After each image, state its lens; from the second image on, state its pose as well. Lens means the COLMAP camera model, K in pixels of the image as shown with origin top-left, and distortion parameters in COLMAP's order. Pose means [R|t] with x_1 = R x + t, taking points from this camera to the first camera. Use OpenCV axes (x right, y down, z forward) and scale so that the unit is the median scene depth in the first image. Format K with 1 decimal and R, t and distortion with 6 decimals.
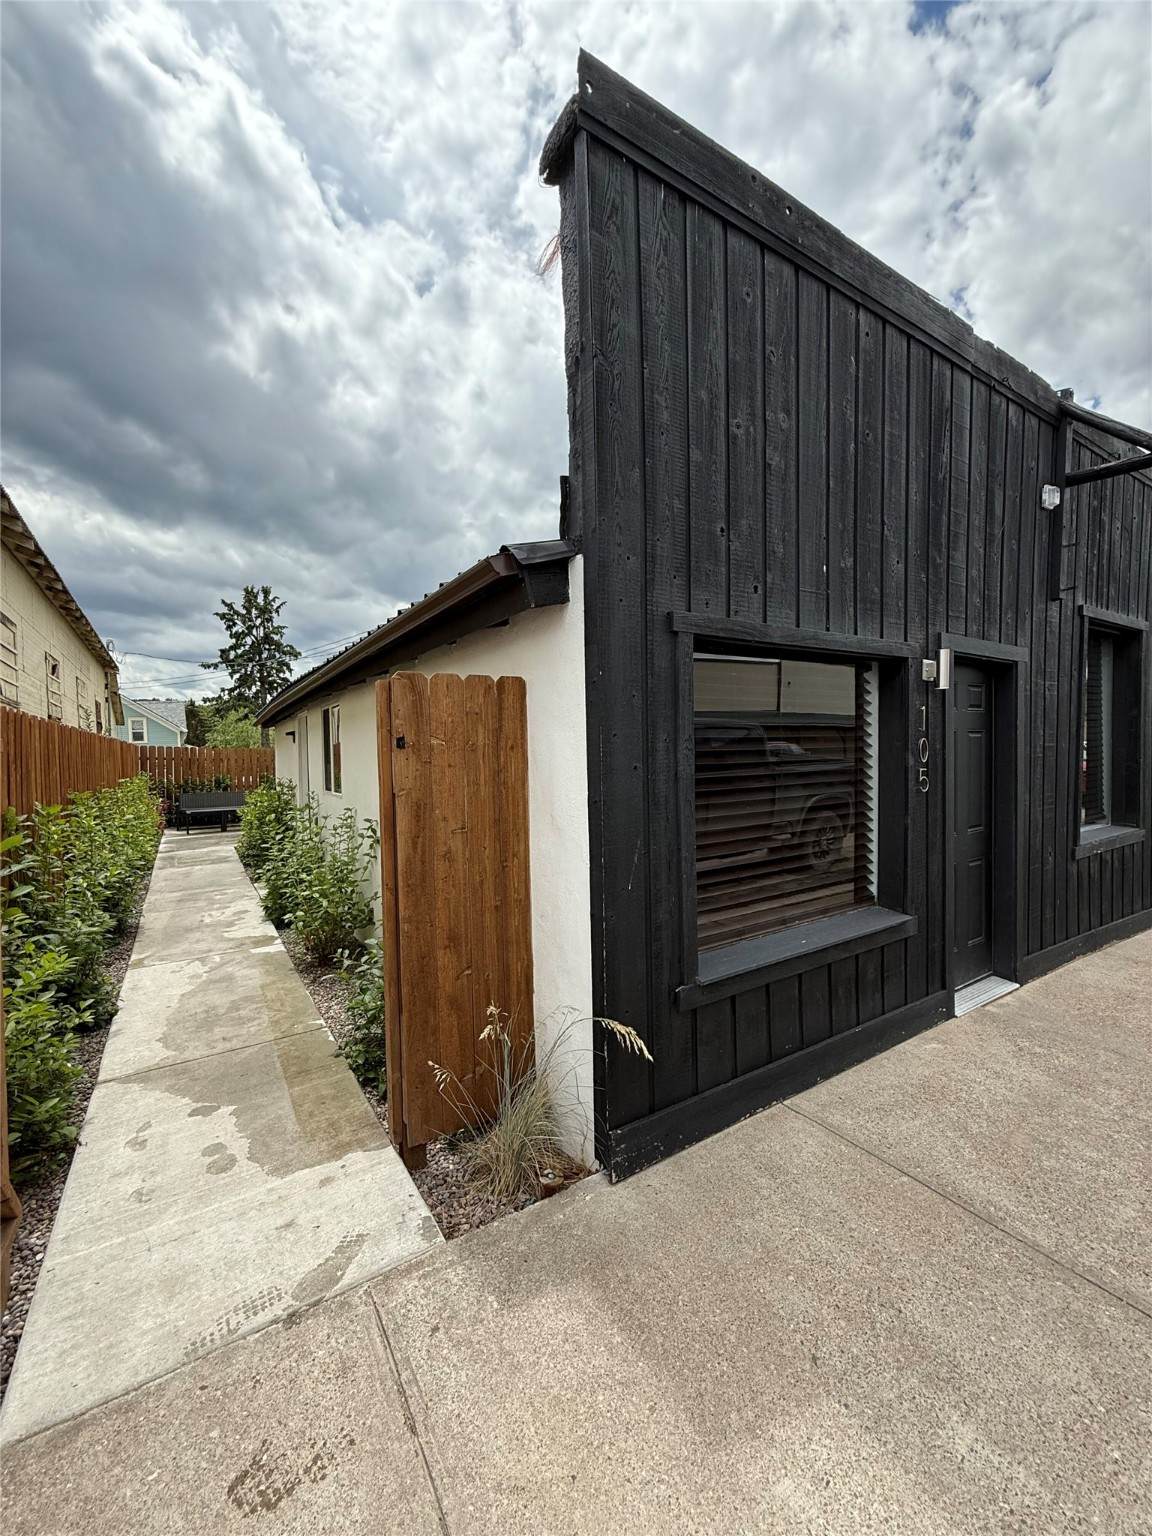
lens RADIAL K [[606.5, 0, 575.4], [0, 606.5, 772.0], [0, 0, 1]] dist [-0.002181, 0.004646]
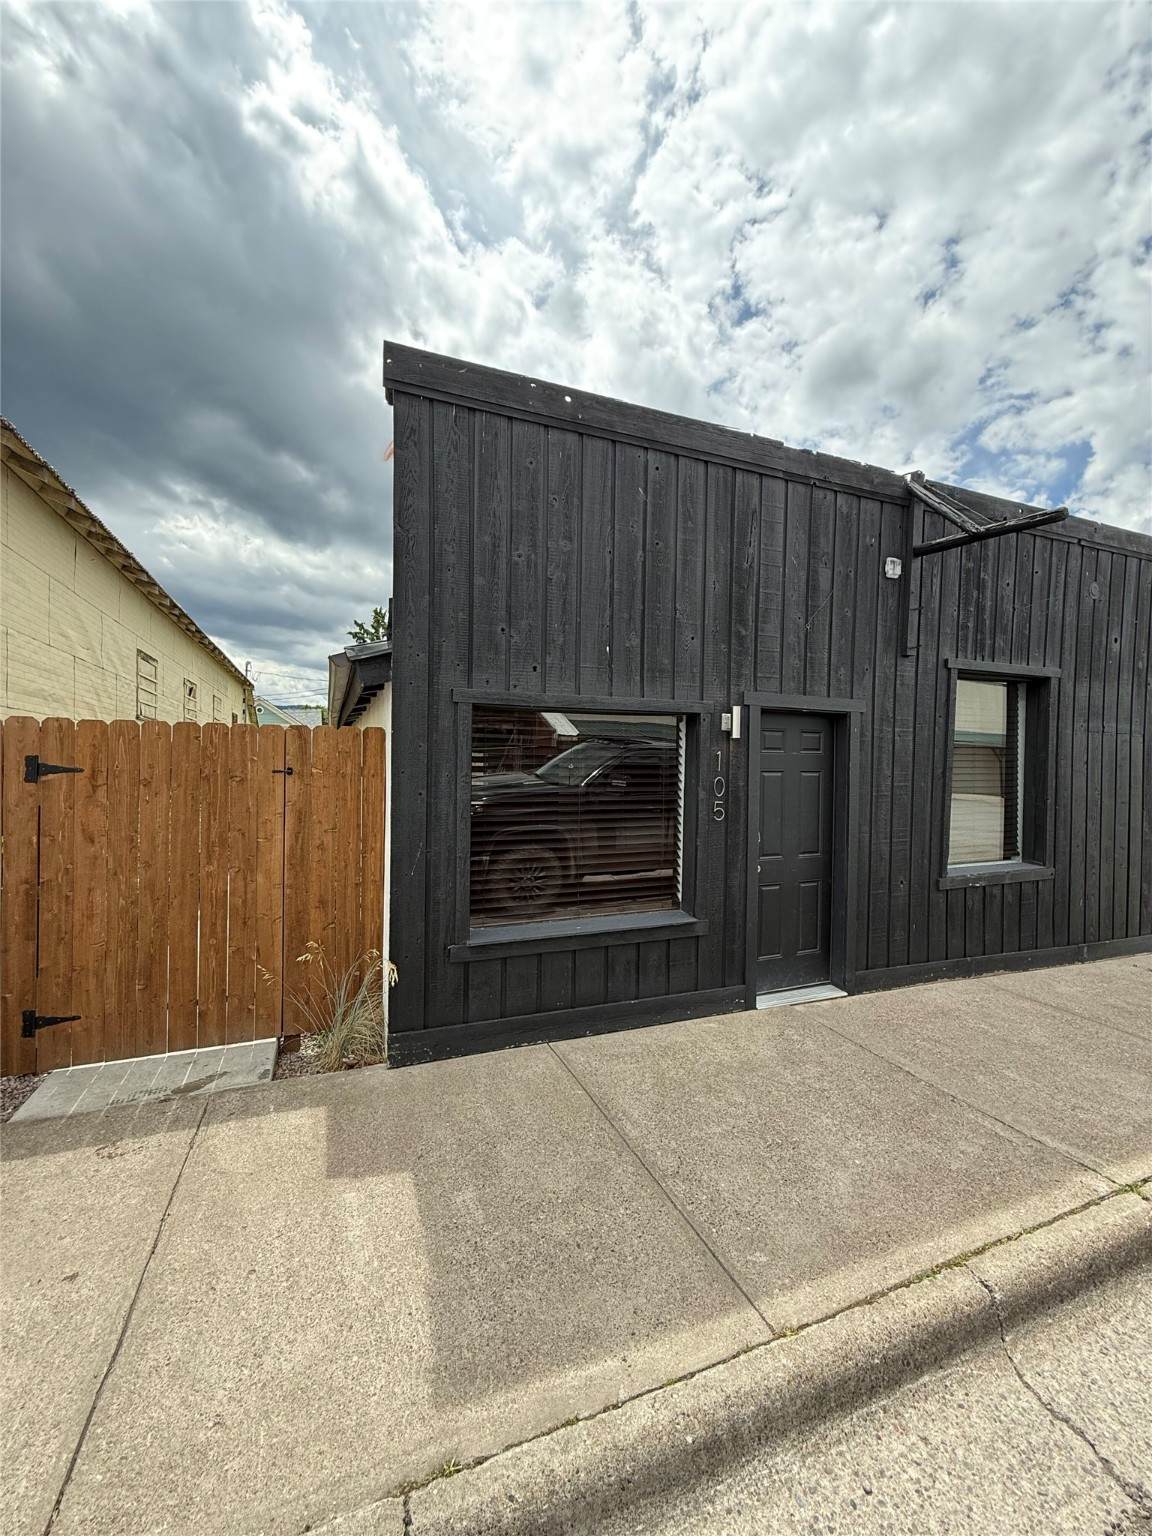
lens RADIAL K [[625.0, 0, 576.0], [0, 625.0, 768.0], [0, 0, 1]] dist [0.000020, 0.012092]
pose [[0.984646, 0.042489, -0.169315, 0.477725], [-0.044291, 0.998995, -0.006878, -0.050251], [0.168853, 0.014271, 0.985538, -0.295126]]
